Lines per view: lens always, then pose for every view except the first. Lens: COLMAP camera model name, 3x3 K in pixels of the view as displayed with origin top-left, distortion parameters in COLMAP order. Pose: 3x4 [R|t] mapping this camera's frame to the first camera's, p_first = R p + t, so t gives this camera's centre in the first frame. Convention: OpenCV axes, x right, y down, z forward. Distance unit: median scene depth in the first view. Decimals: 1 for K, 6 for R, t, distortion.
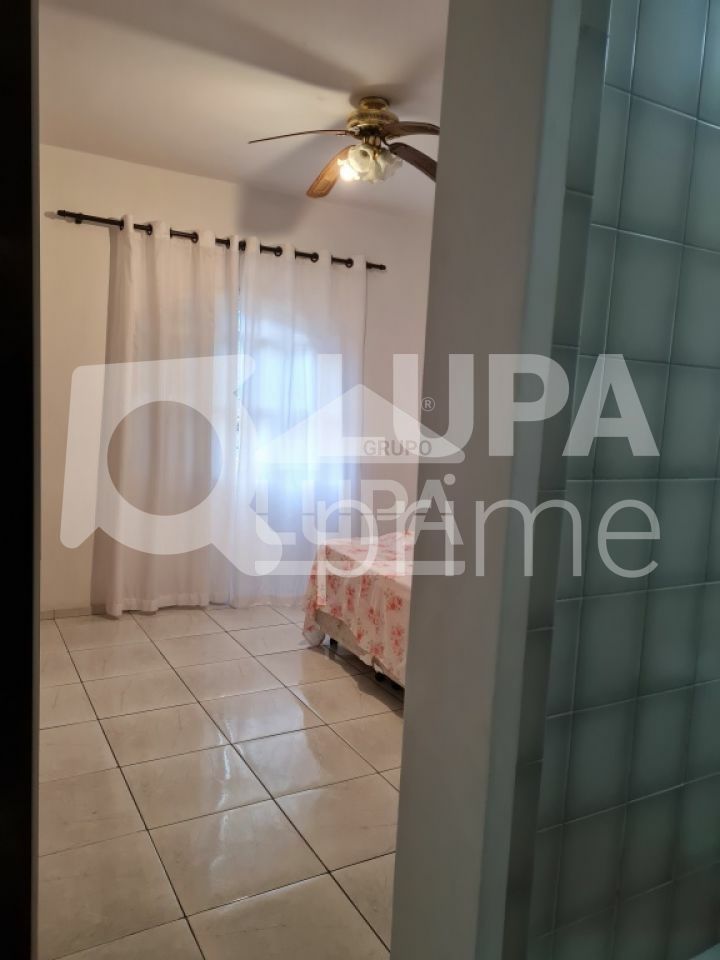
lens RADIAL K [[738.6, 0, 358.0], [0, 738.6, 469.0], [0, 0, 1]] dist [0.083593, -0.047243]
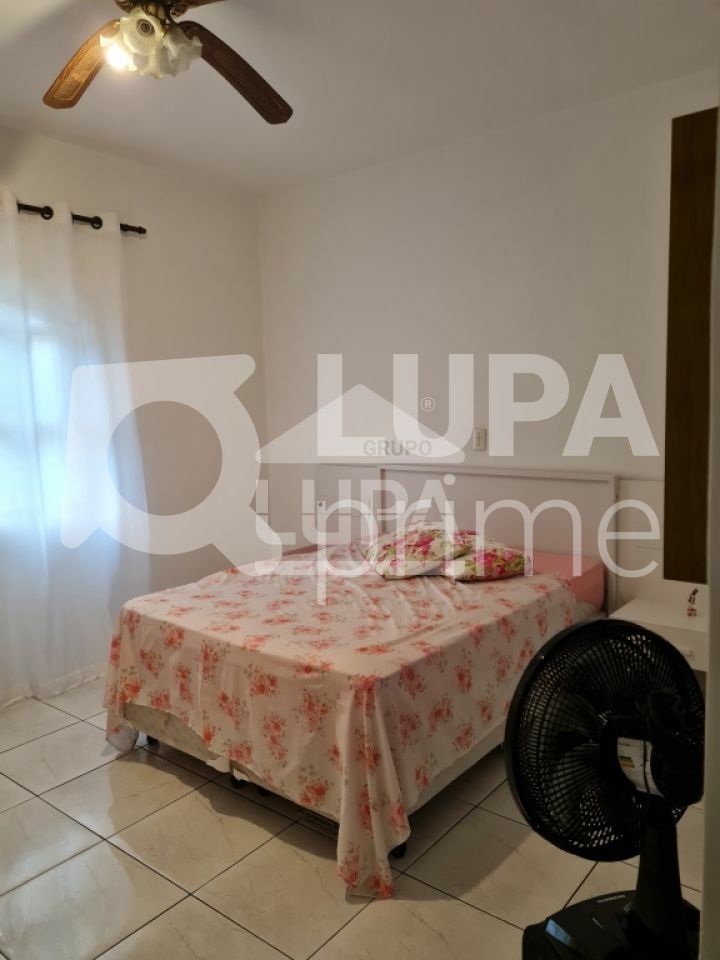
lens RADIAL K [[727.1, 0, 338.6], [0, 727.1, 481.8], [0, 0, 1]] dist [0.063208, -0.047955]
pose [[0.931957, -0.109177, 0.345742, -0.094574], [0.105404, 0.993984, 0.029756, -0.019758], [-0.346910, 0.008712, 0.937858, 0.302743]]
